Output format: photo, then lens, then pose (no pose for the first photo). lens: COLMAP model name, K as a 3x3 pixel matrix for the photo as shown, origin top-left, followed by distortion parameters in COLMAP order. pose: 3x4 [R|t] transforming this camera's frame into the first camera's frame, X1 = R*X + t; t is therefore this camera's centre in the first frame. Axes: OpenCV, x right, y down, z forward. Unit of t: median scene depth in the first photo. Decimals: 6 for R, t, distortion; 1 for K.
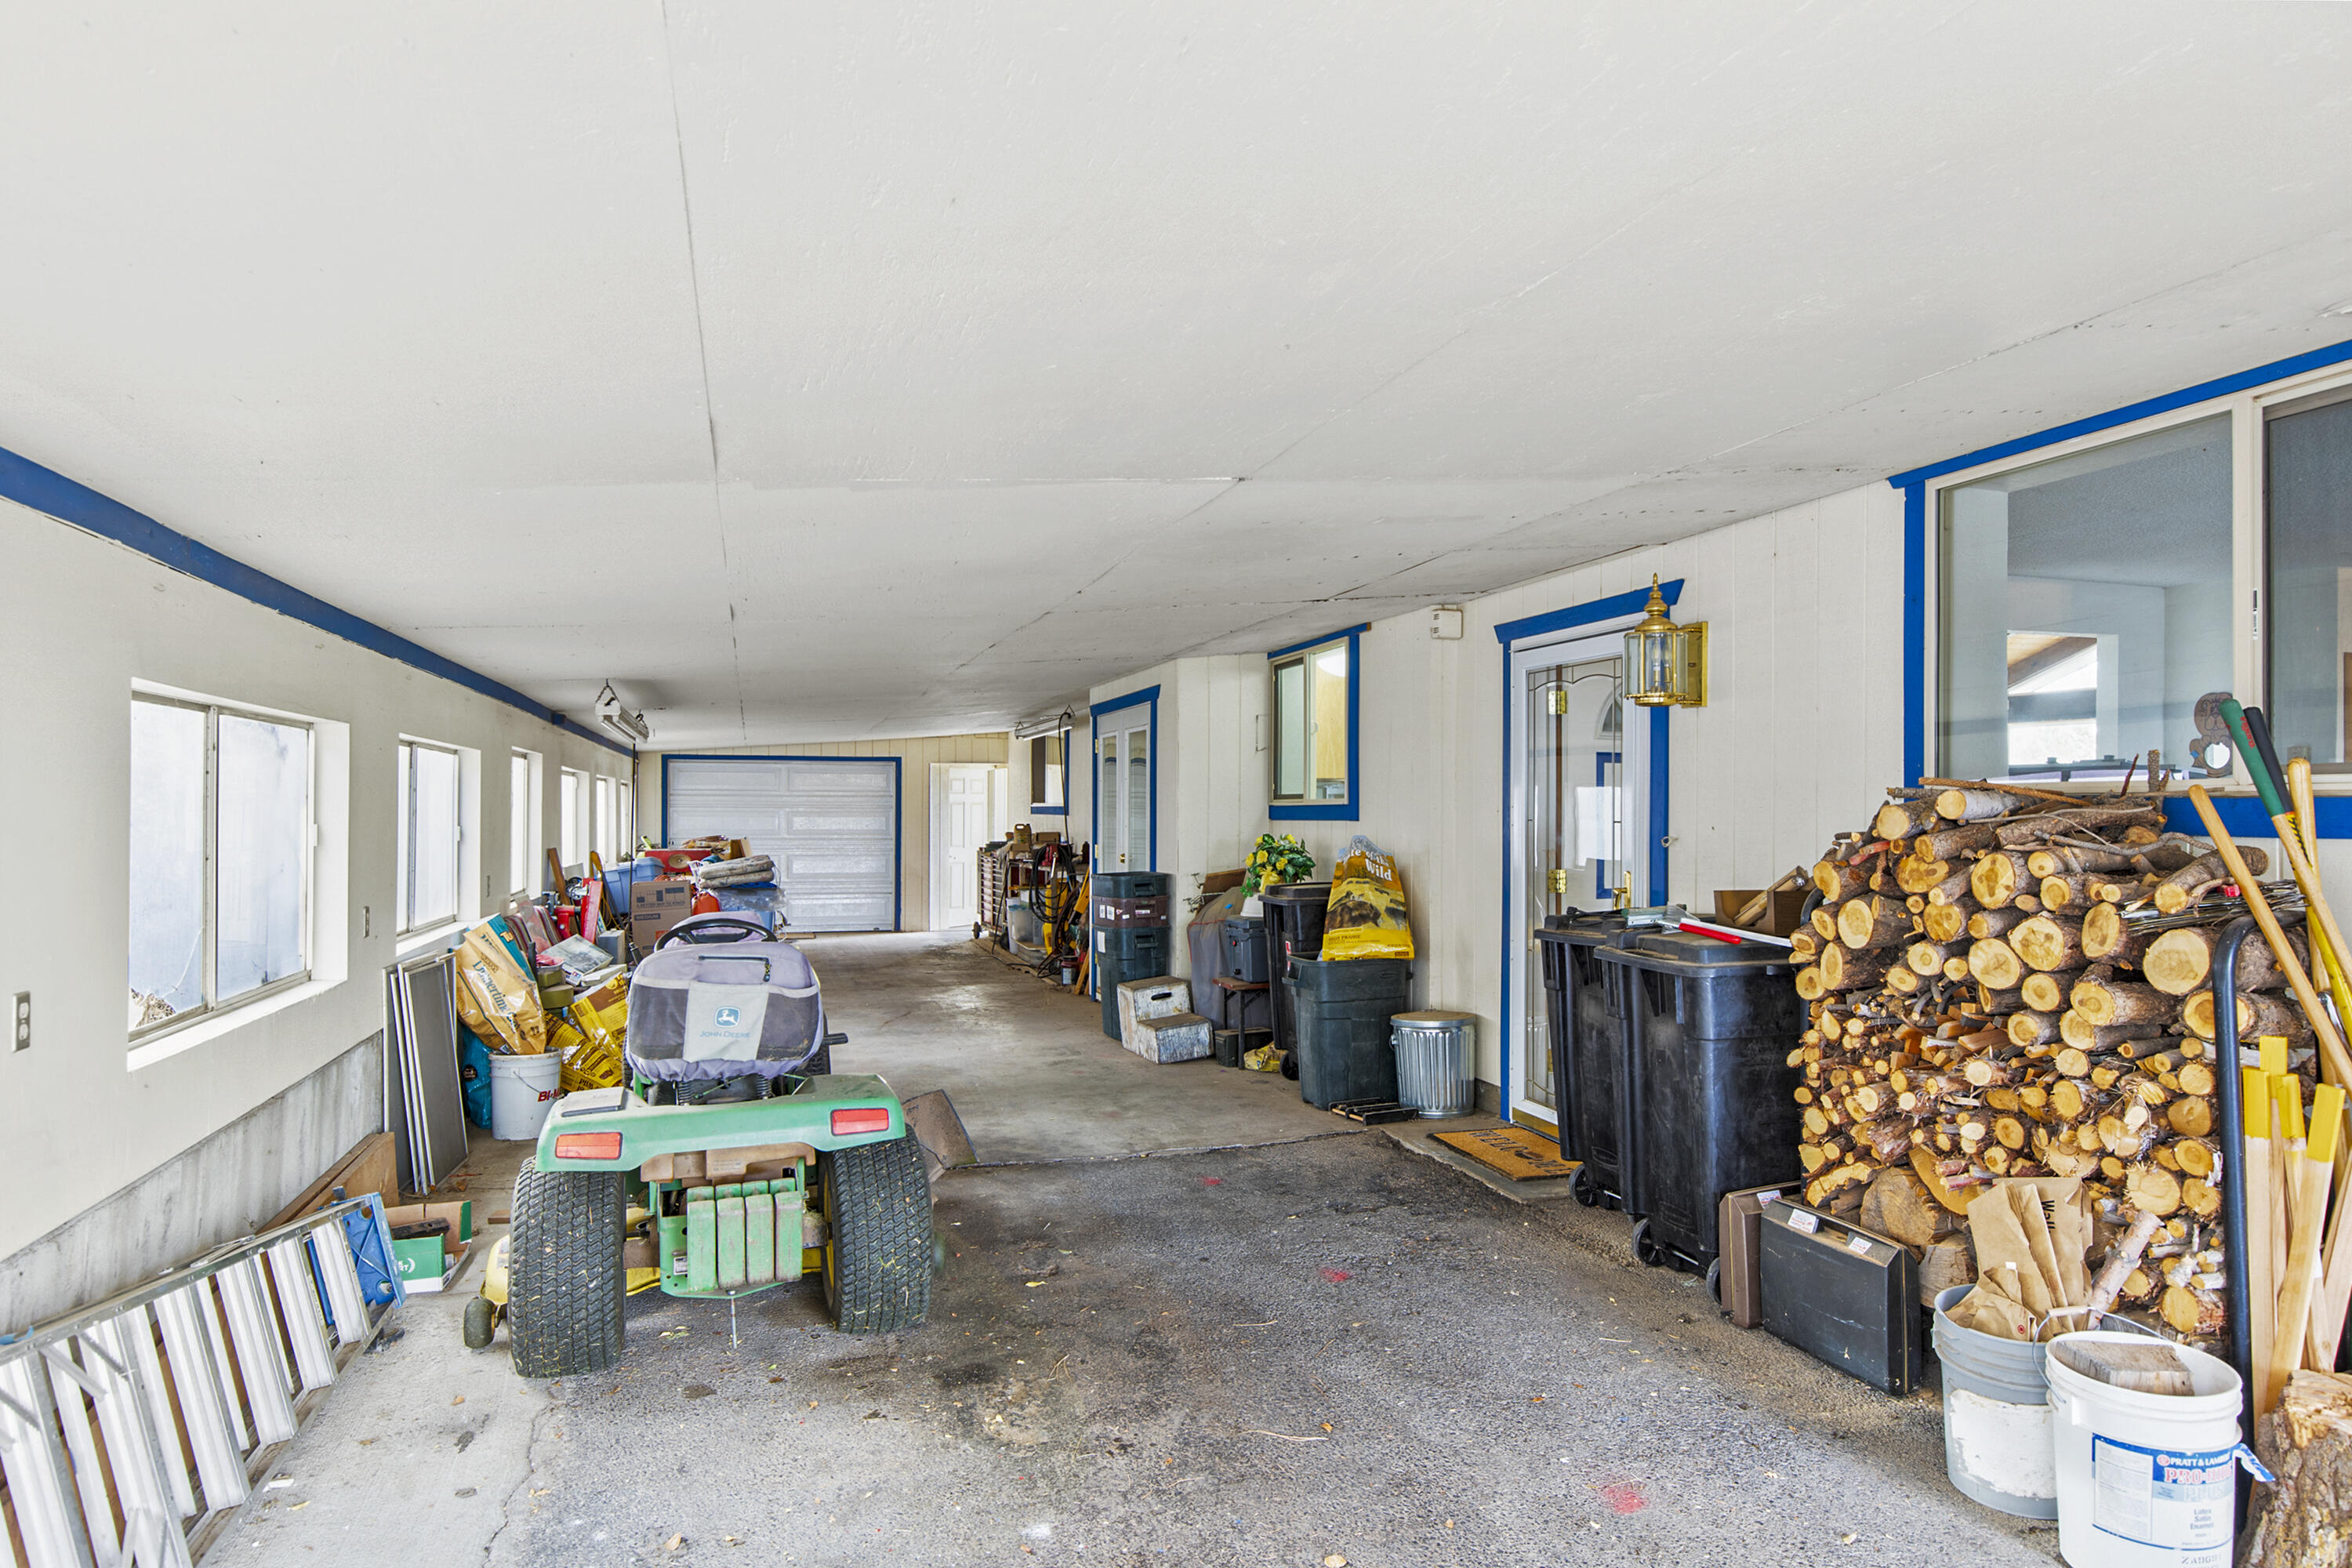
lens RADIAL K [[1425.1, 0, 1179.9], [0, 1425.1, 810.0], [0, 0, 1]] dist [0.000592, 0.000335]
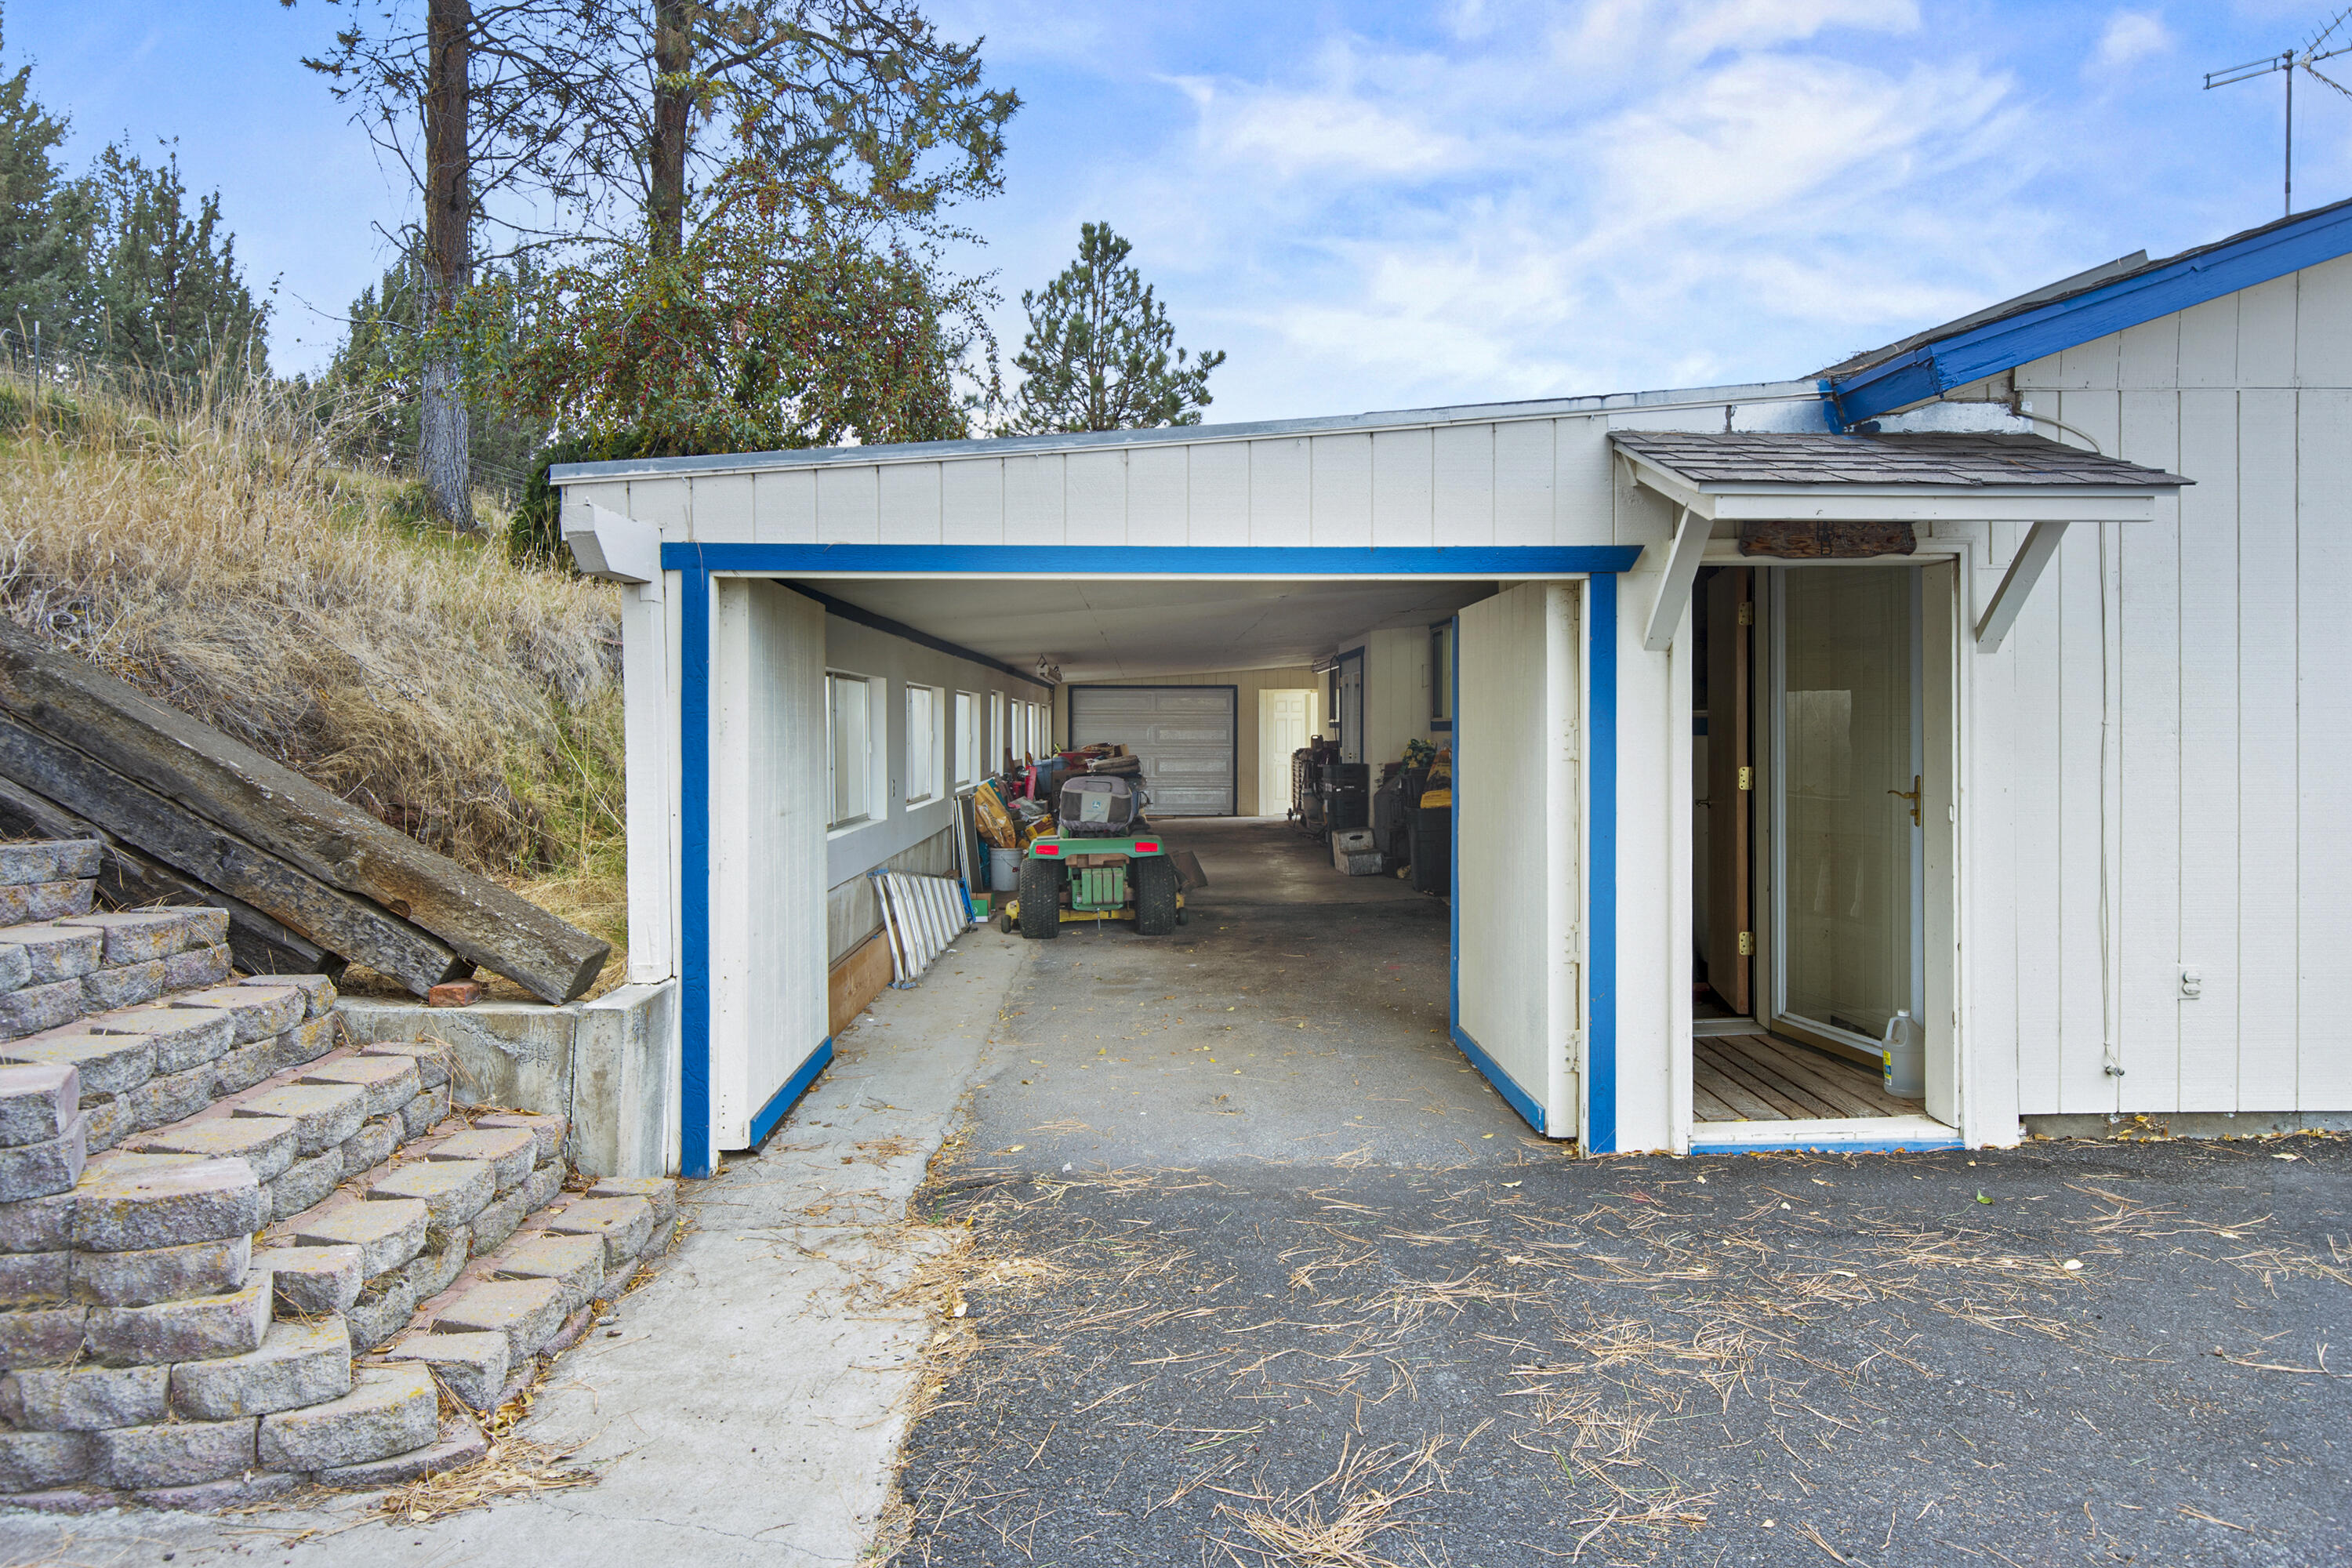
lens RADIAL K [[1425.1, 0, 1179.9], [0, 1425.1, 810.0], [0, 0, 1]] dist [0.000592, 0.000335]
pose [[0.963905, 0.014696, -0.265841, 0.226101], [0.001139, 0.998239, 0.059316, 0.000784], [0.266245, -0.057478, 0.962190, -0.634185]]
